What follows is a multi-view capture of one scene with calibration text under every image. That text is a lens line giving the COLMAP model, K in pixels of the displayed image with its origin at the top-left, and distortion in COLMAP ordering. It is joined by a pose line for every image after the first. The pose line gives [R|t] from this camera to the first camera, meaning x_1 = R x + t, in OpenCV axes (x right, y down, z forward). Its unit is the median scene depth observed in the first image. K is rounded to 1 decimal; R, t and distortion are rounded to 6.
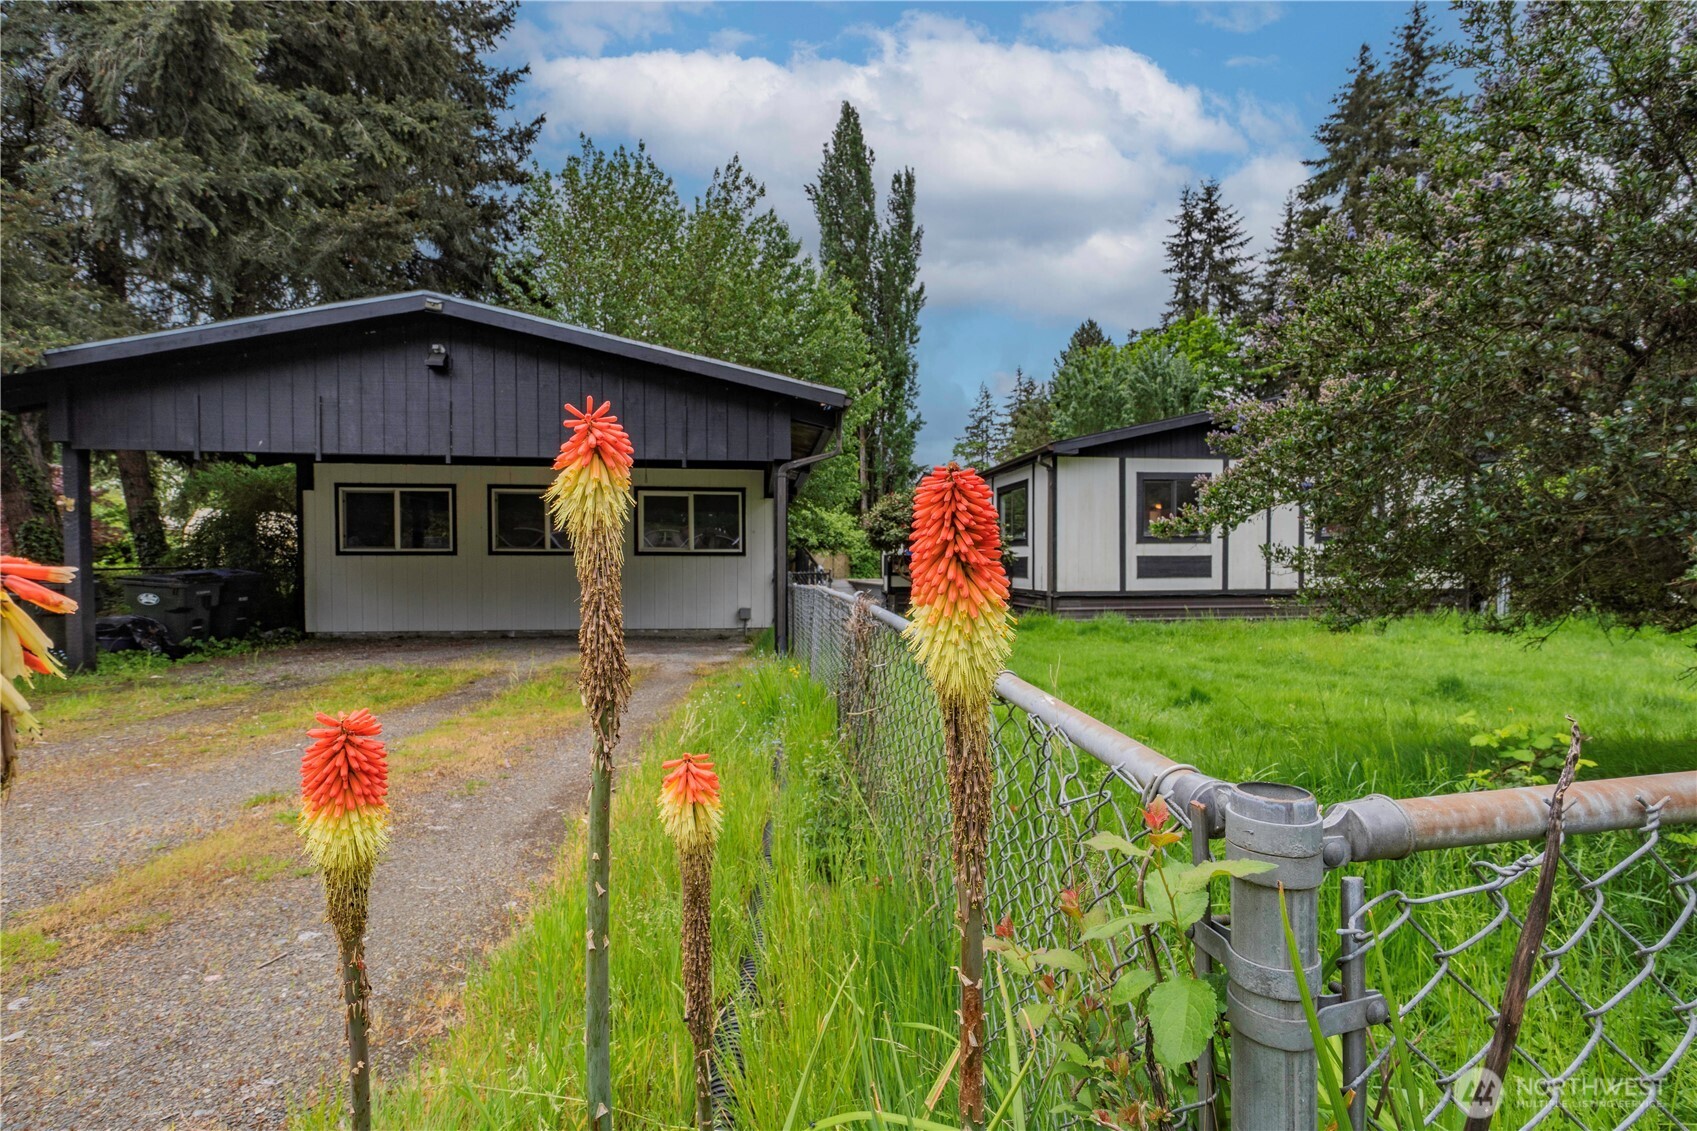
lens RADIAL K [[734.4, 0, 849.5], [0, 734.4, 583.7], [0, 0, 1]] dist [-0.007485, -0.000333]
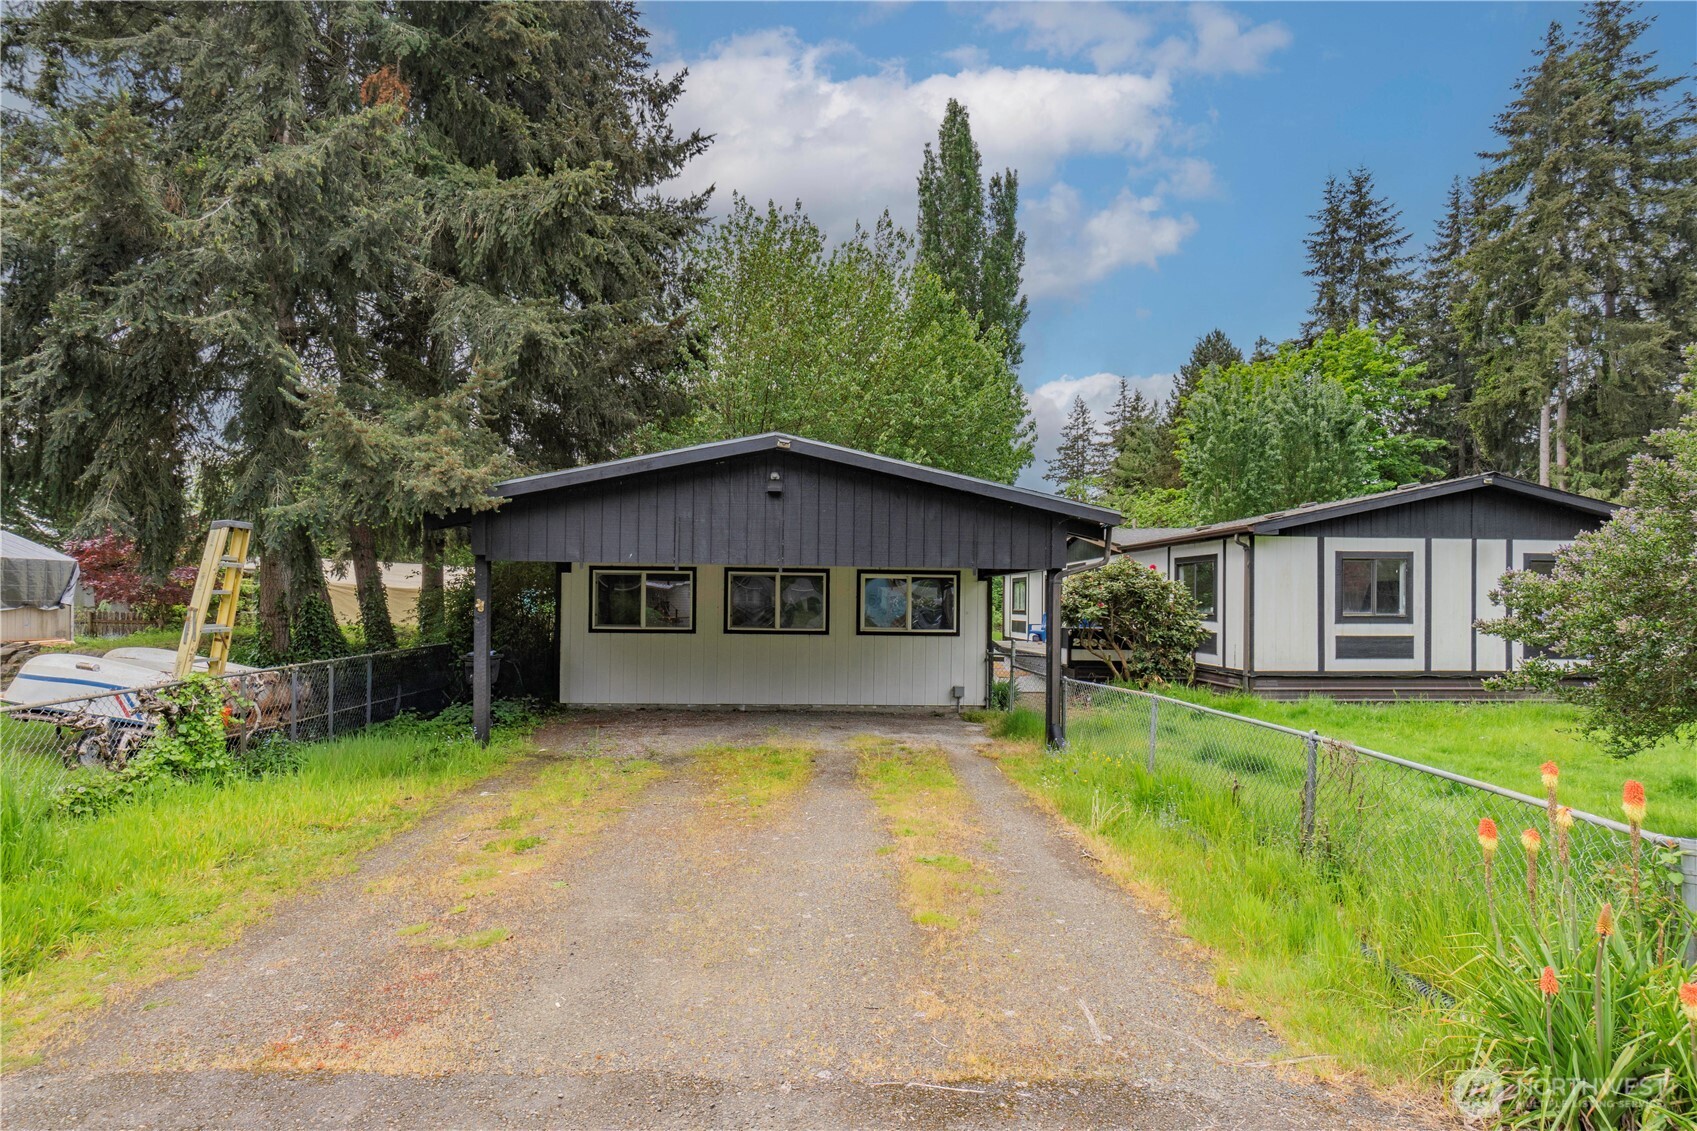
lens RADIAL K [[872.8, 0, 842.2], [0, 872.8, 595.2], [0, 0, 1]] dist [-0.010500, 0.007542]
pose [[0.997615, 0.010857, -0.068164, -0.058145], [-0.013138, 0.999366, -0.033100, -0.013670], [0.067761, 0.033916, 0.997125, -0.065176]]
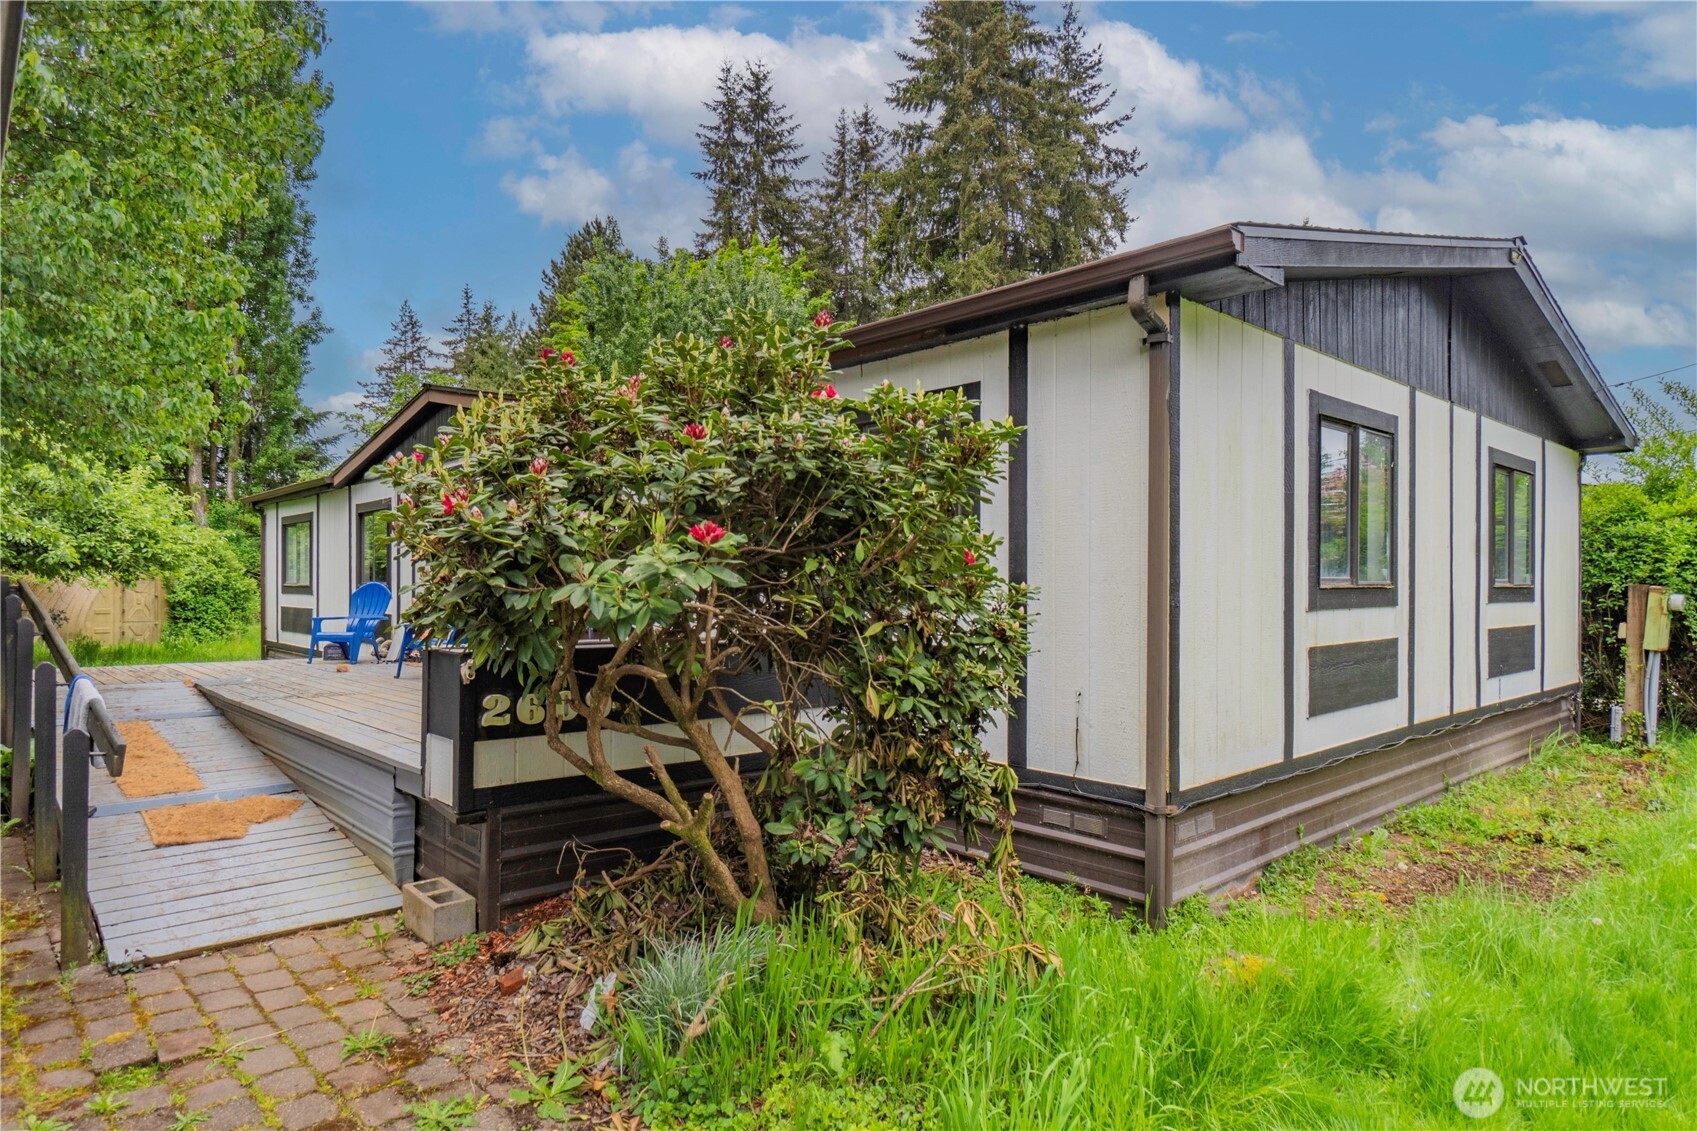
lens RADIAL K [[980.7, 0, 842.8], [0, 980.7, 602.4], [0, 0, 1]] dist [-0.002706, -0.001044]
pose [[0.815548, -0.005623, 0.578662, -0.008864], [0.008459, 0.999962, -0.002204, -0.017741], [-0.578628, 0.006692, 0.815564, 0.231888]]
